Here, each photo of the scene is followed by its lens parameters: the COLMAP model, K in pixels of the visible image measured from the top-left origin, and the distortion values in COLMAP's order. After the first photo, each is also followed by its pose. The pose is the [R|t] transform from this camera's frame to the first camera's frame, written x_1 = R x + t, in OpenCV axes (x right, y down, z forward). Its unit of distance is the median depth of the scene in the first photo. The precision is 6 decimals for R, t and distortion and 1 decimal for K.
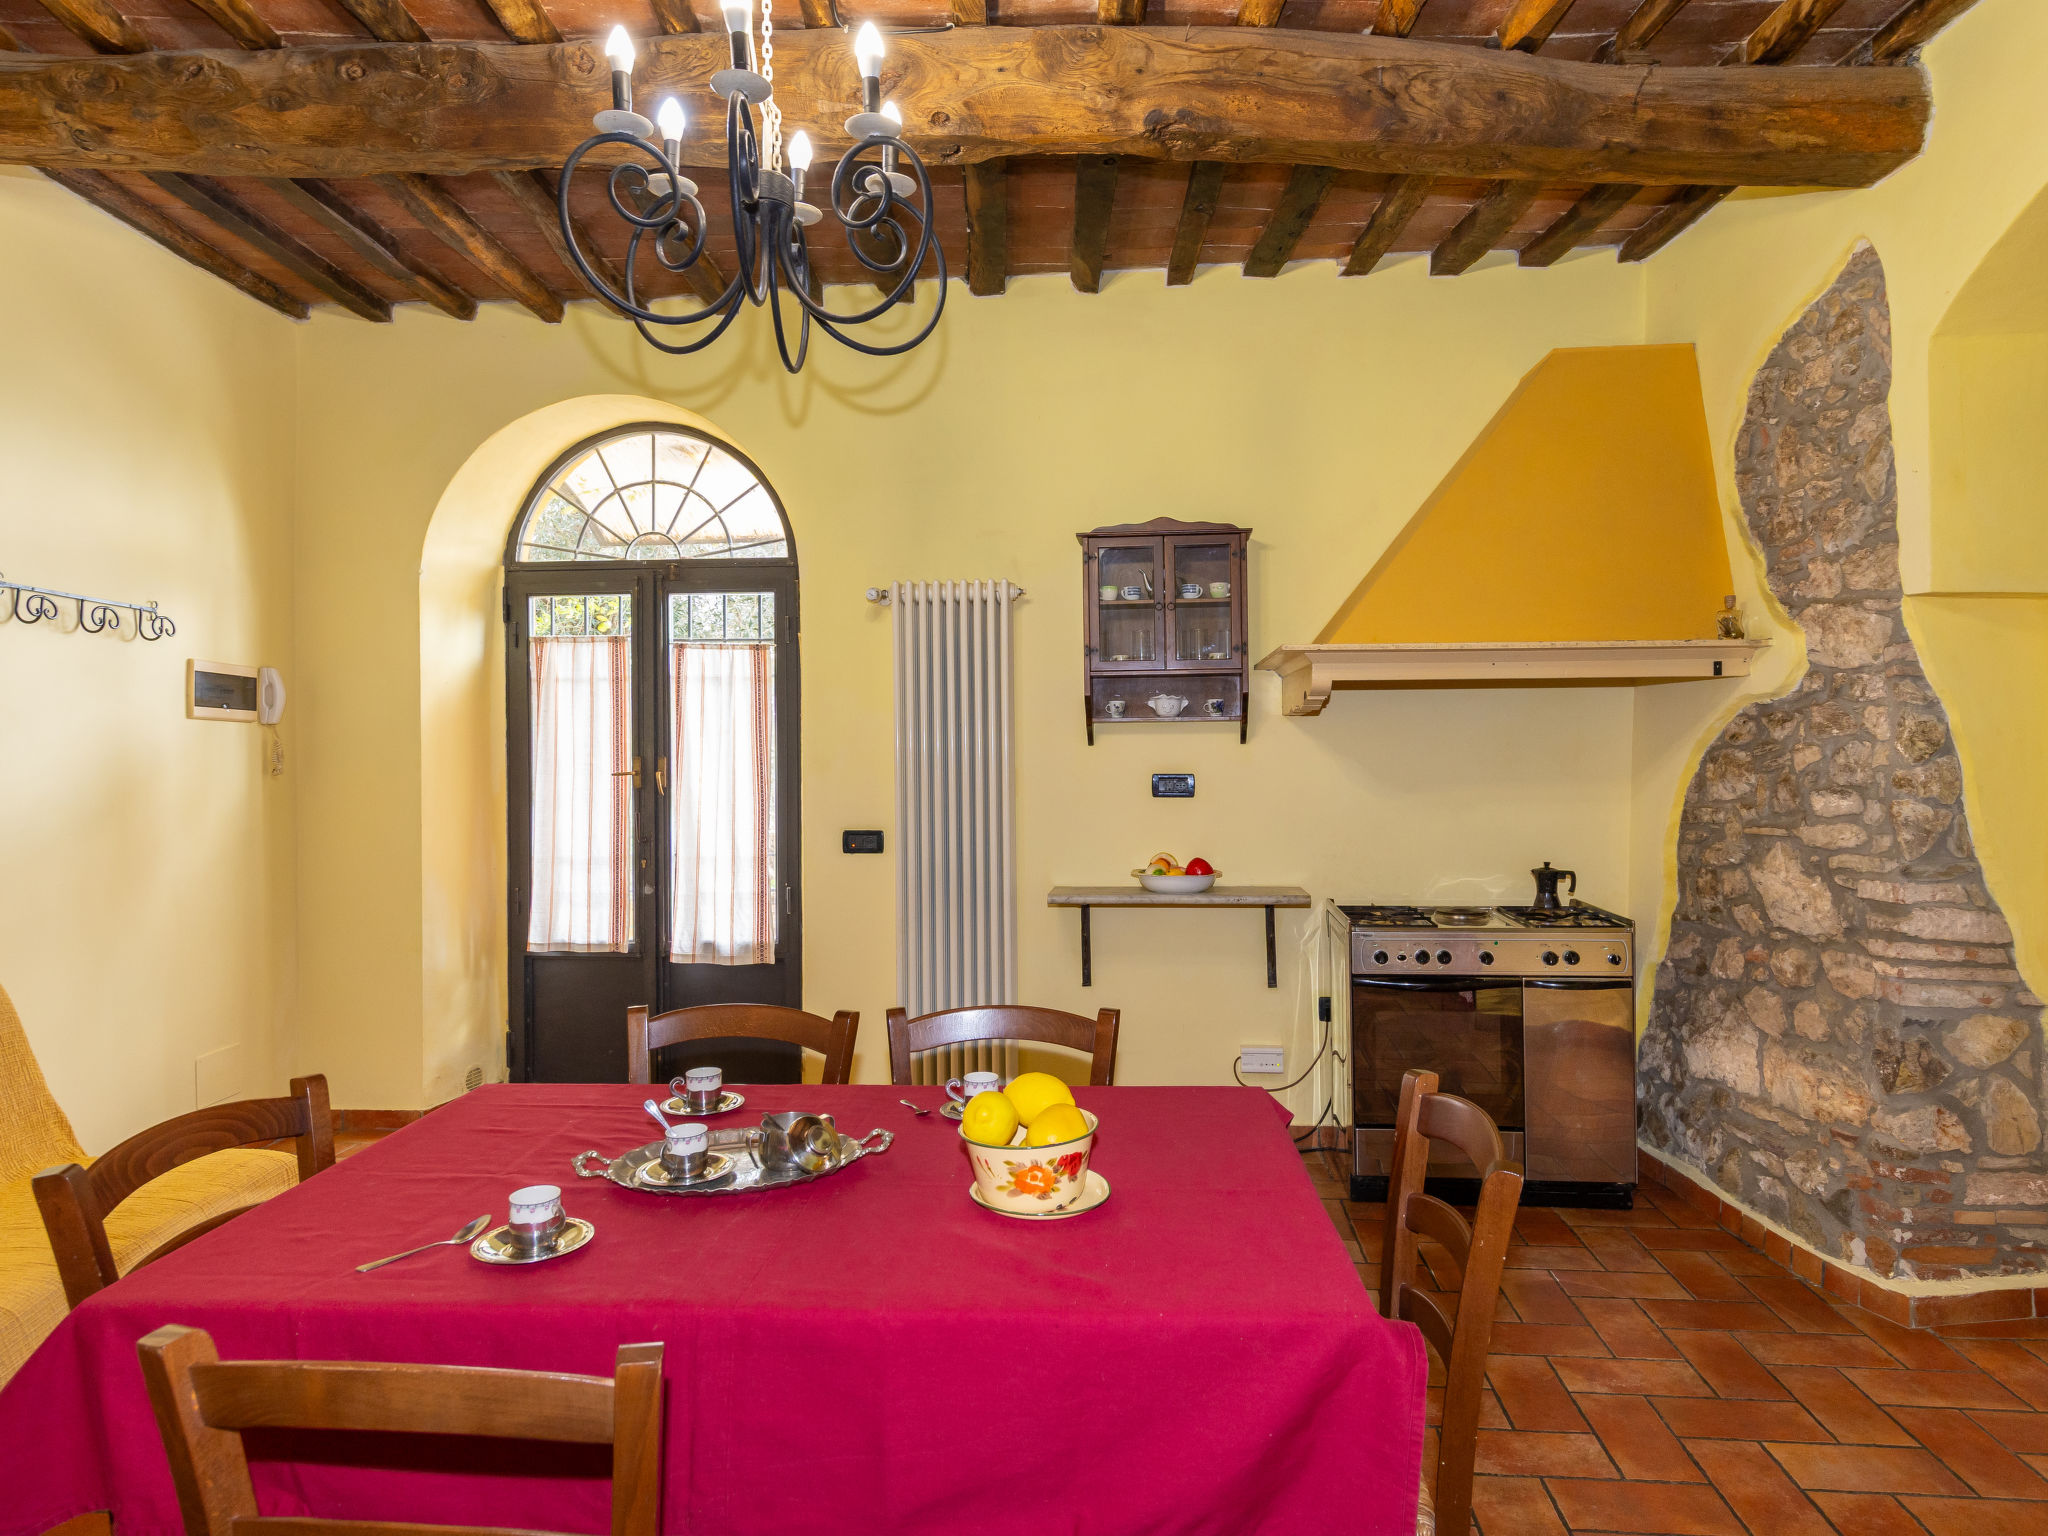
lens RADIAL K [[1229.2, 0, 1024.0], [0, 1229.2, 768.0], [0, 0, 1]] dist [-0.003697, -0.000970]
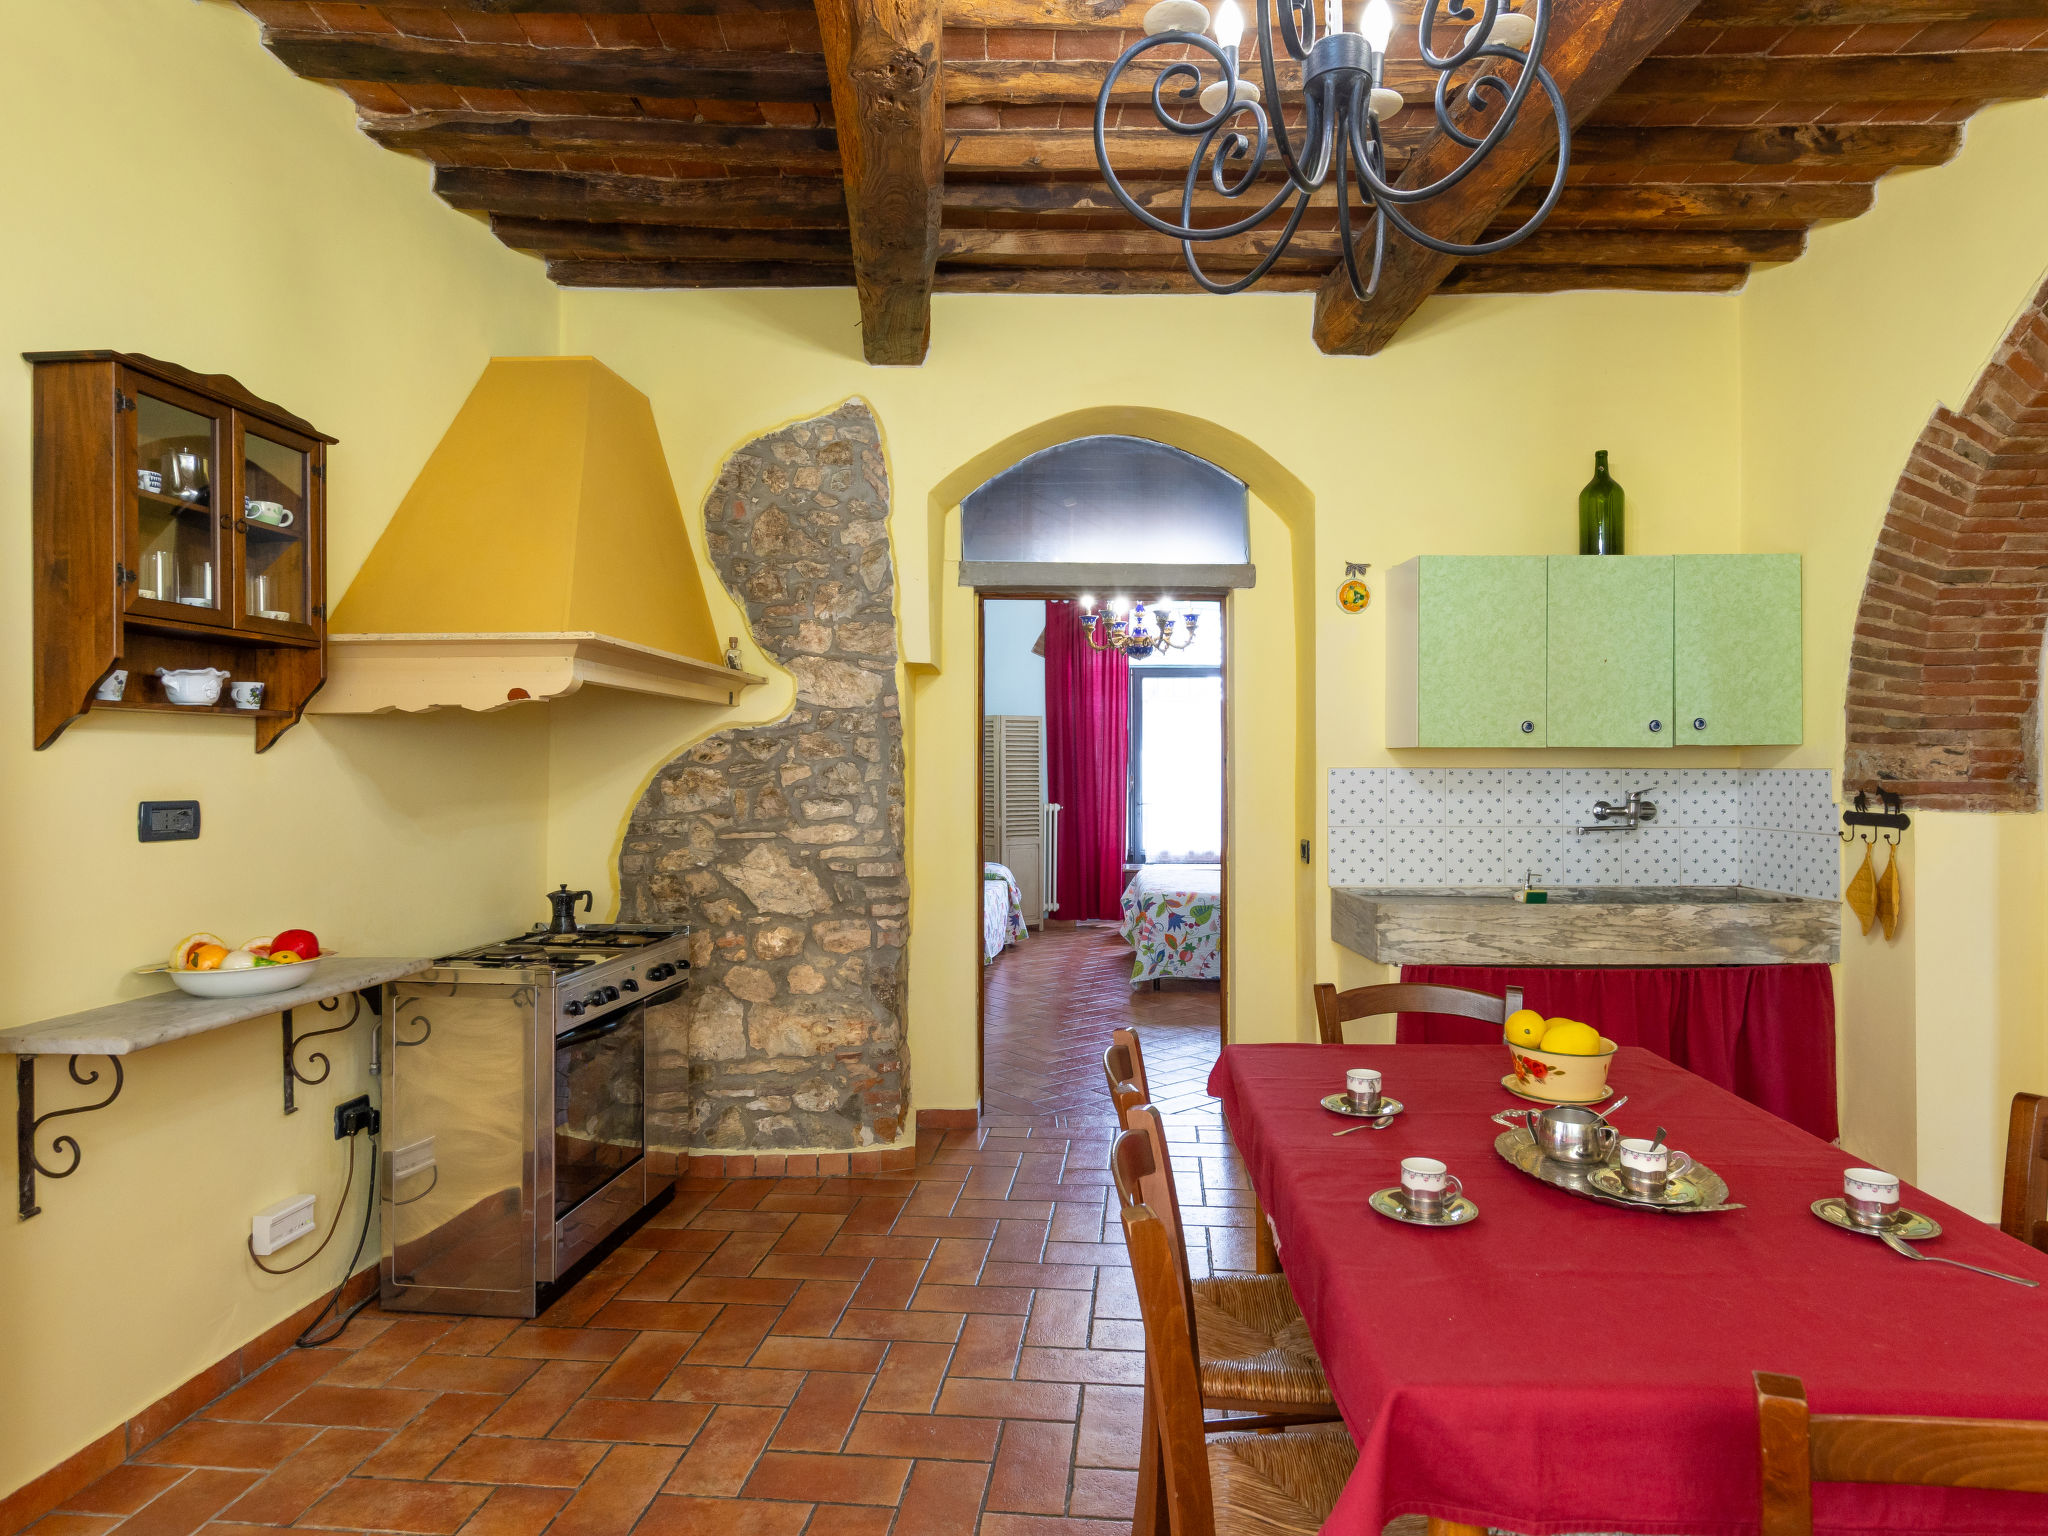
lens RADIAL K [[1229.2, 0, 1024.0], [0, 1229.2, 768.0], [0, 0, 1]] dist [-0.003697, -0.000970]
pose [[-0.045921, 0.008219, 0.998911, -0.651244], [0.010157, 0.999918, -0.007760, -0.003014], [-0.998893, 0.009789, -0.046001, 0.822477]]
